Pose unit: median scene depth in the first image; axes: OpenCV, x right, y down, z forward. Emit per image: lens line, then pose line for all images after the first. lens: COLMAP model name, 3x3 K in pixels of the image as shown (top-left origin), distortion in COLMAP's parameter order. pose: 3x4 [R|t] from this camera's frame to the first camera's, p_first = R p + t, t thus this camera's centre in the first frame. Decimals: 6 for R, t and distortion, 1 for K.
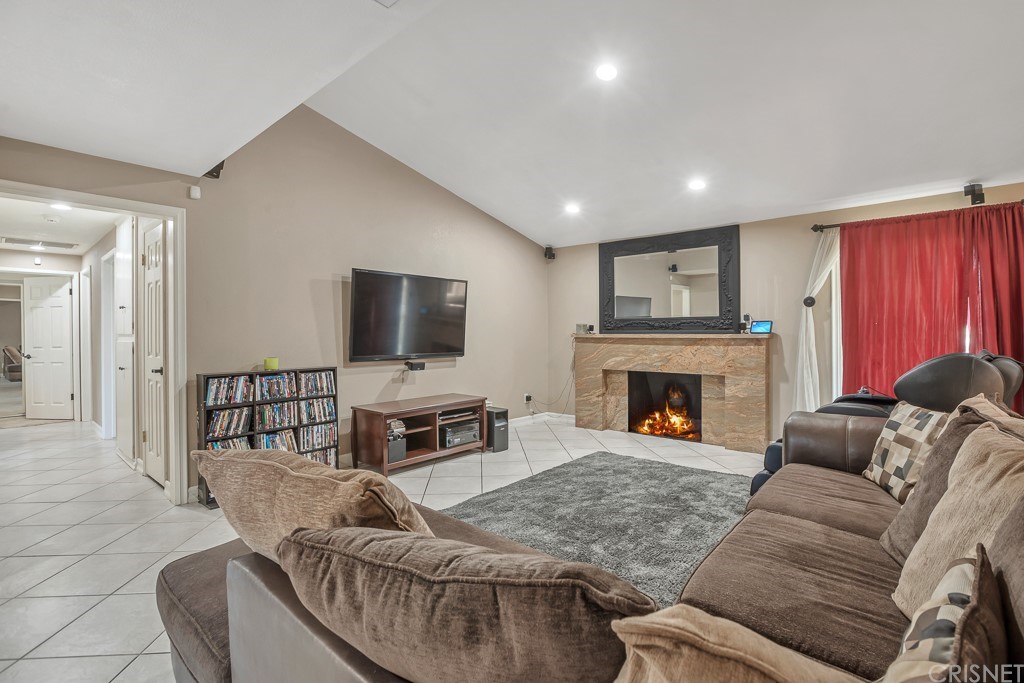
lens RADIAL K [[473.4, 0, 514.2], [0, 473.4, 335.2], [0, 0, 1]] dist [-0.031723, 0.002846]
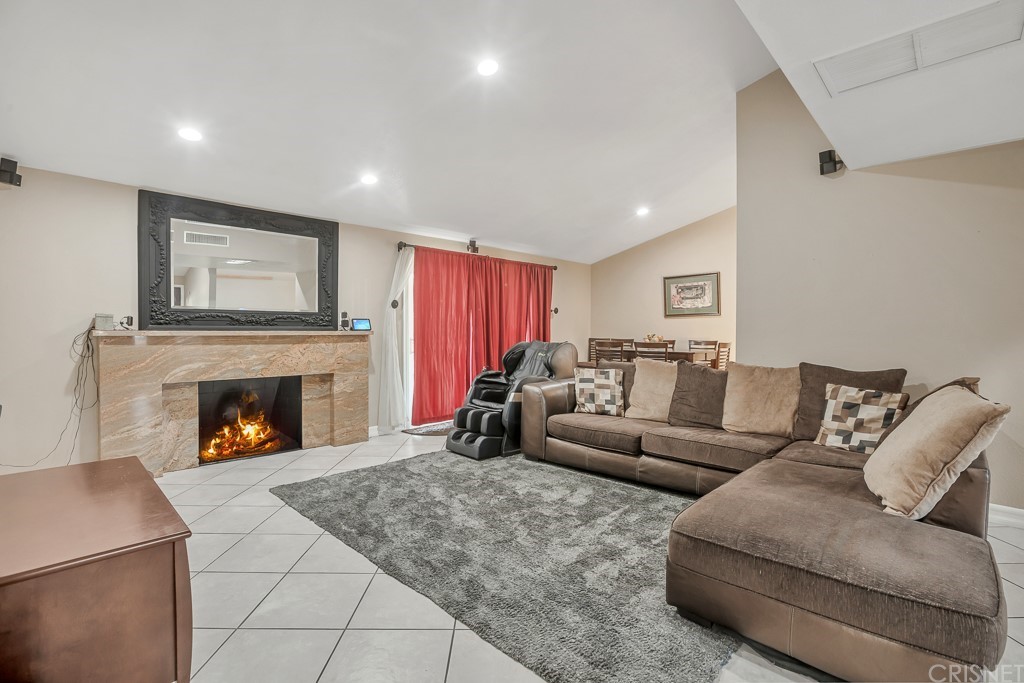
lens RADIAL K [[473.4, 0, 504.8], [0, 473.4, 345.5], [0, 0, 1]] dist [-0.031723, 0.002846]
pose [[0.057585, -0.030005, 0.997890, -0.505820], [-0.000142, 0.999548, 0.030063, -0.001619], [-0.998341, -0.001873, 0.057554, 0.567233]]
